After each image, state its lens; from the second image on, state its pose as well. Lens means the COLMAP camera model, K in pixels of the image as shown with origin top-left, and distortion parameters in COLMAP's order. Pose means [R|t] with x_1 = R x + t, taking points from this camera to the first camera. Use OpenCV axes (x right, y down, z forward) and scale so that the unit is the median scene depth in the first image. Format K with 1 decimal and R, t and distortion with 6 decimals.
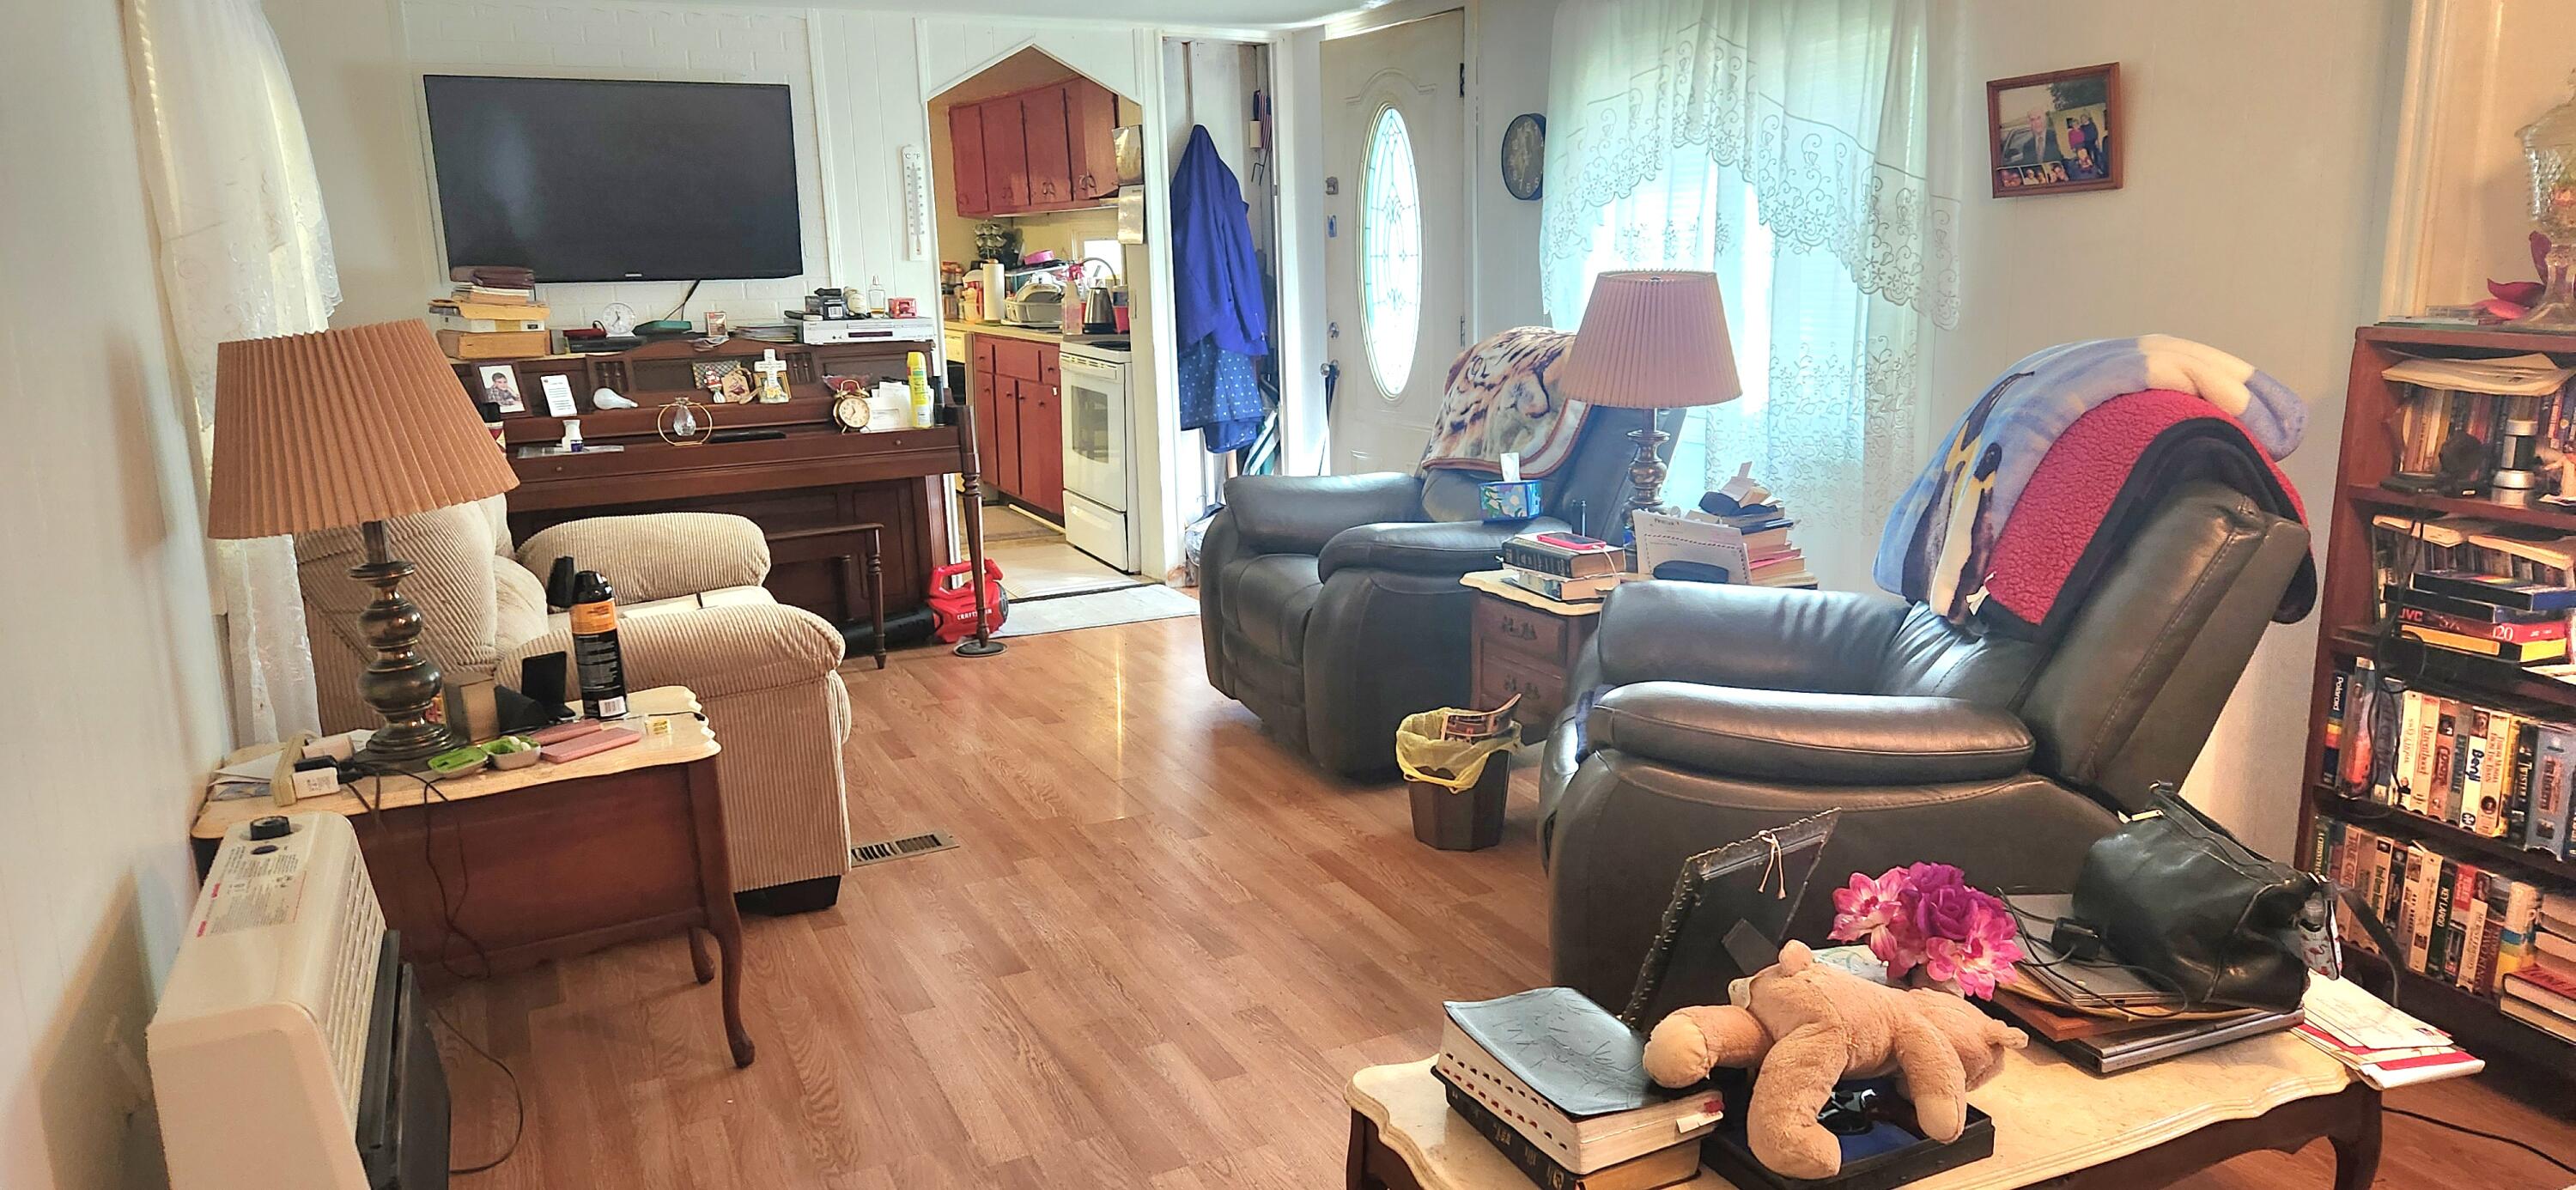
lens RADIAL K [[1713.8, 0, 1288.0], [0, 1713.8, 595.0], [0, 0, 1]] dist [0.078399, -0.000732]
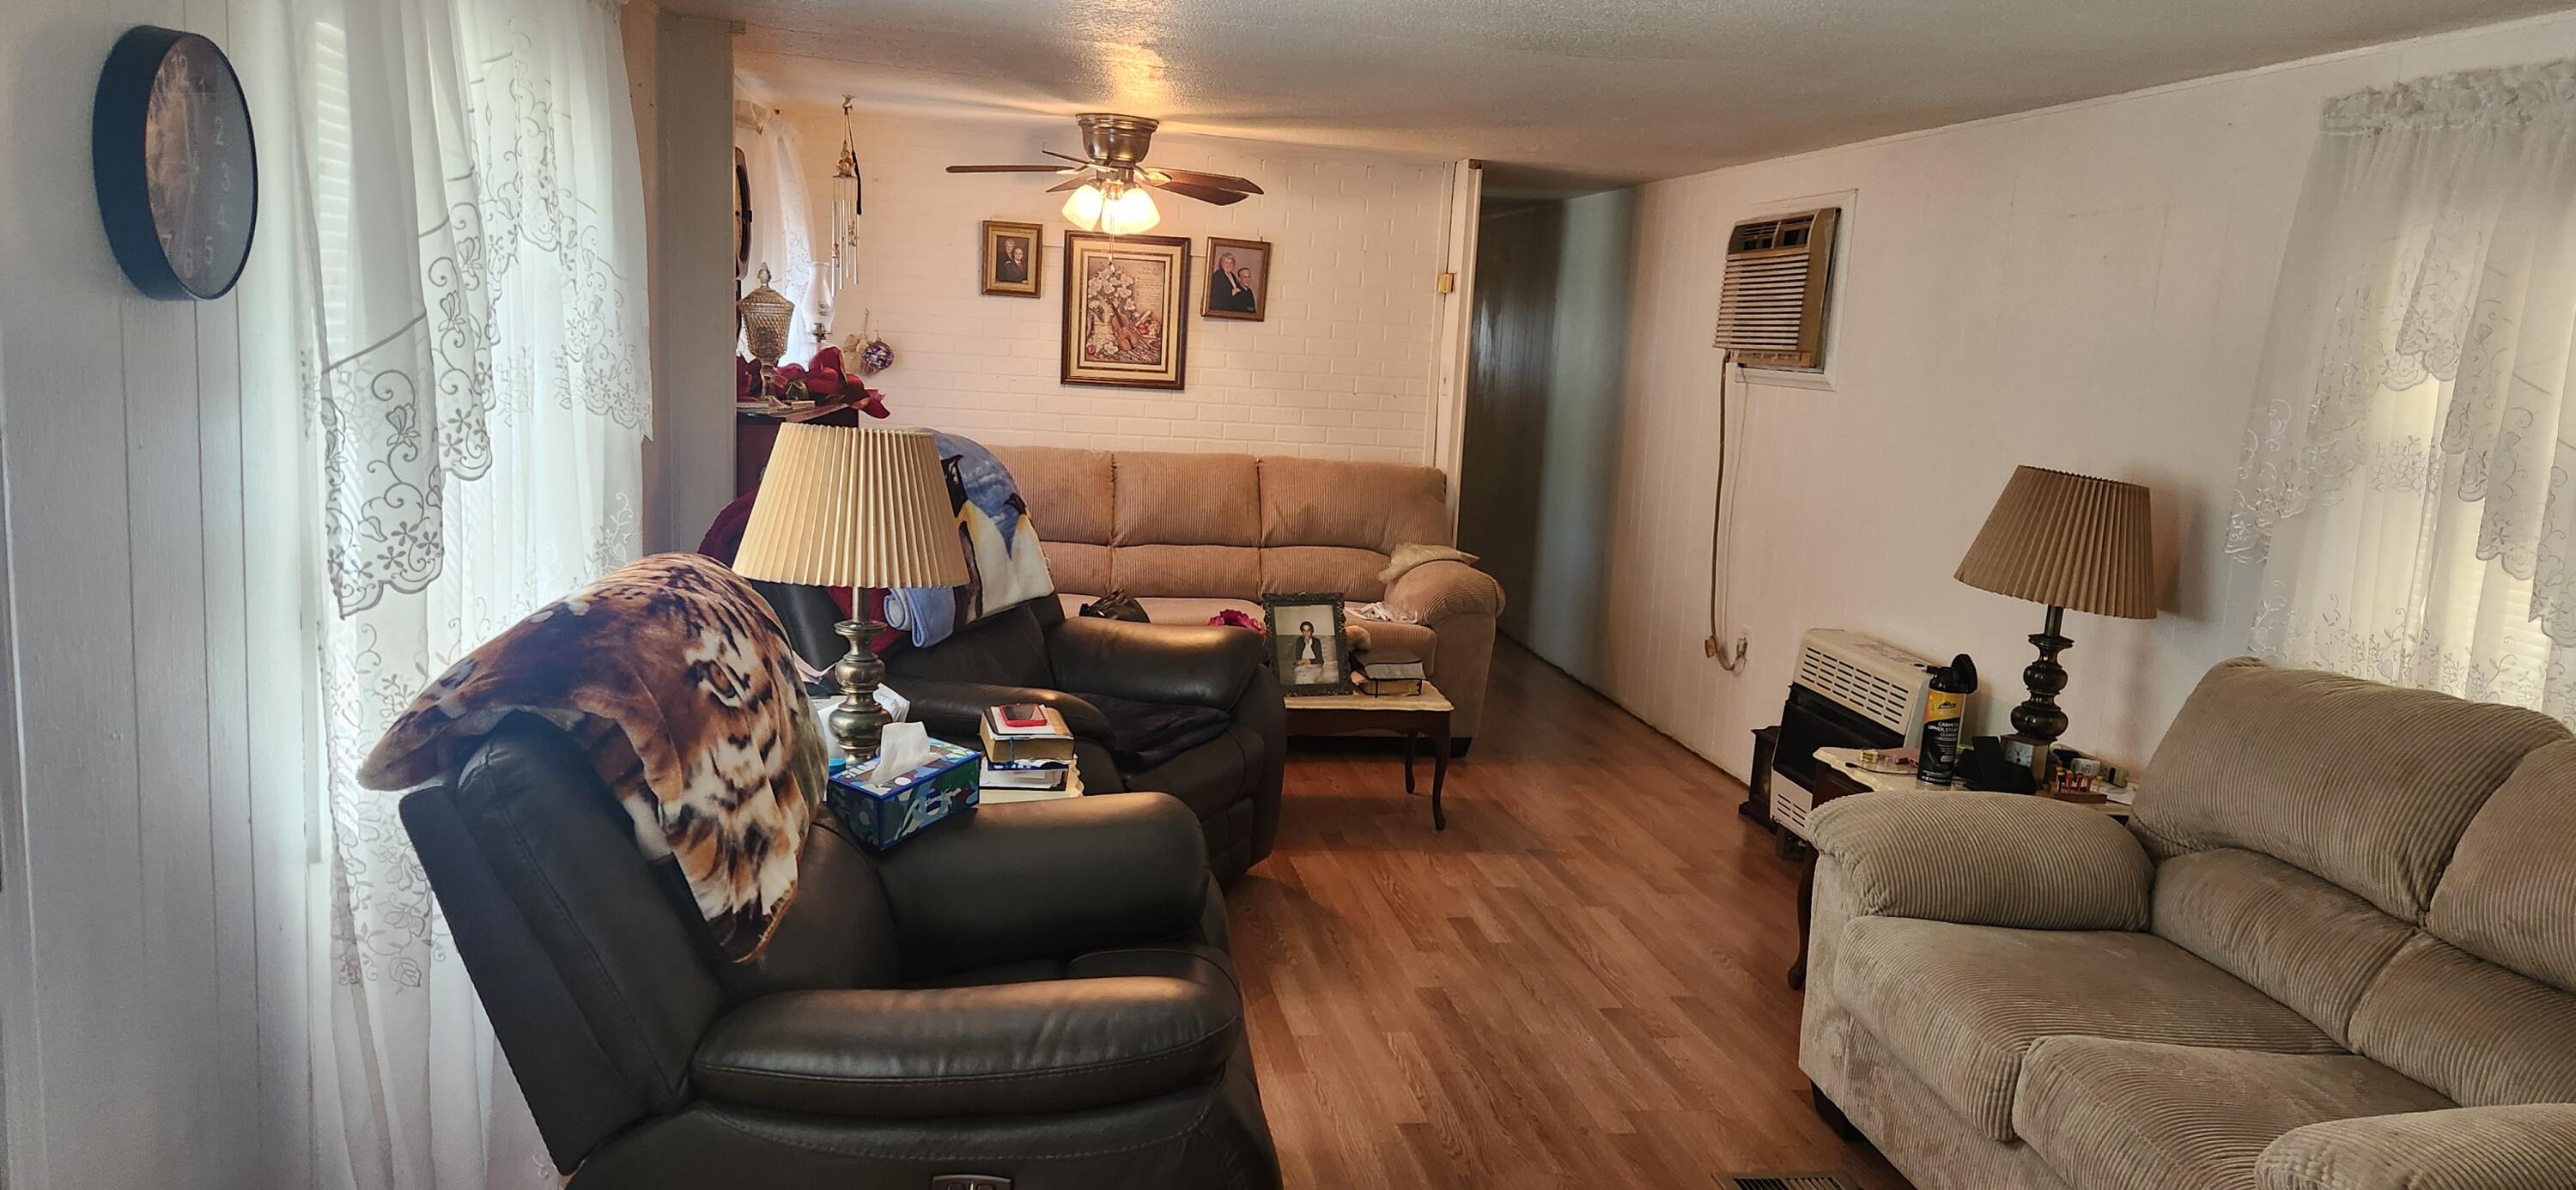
lens RADIAL K [[1713.8, 0, 1288.0], [0, 1713.8, 595.0], [0, 0, 1]] dist [0.078399, -0.000732]
pose [[-0.963768, -0.058371, 0.260278, -0.228022], [0.033132, 0.942011, 0.333942, -0.436313], [-0.264677, 0.330466, -0.905946, 1.964251]]
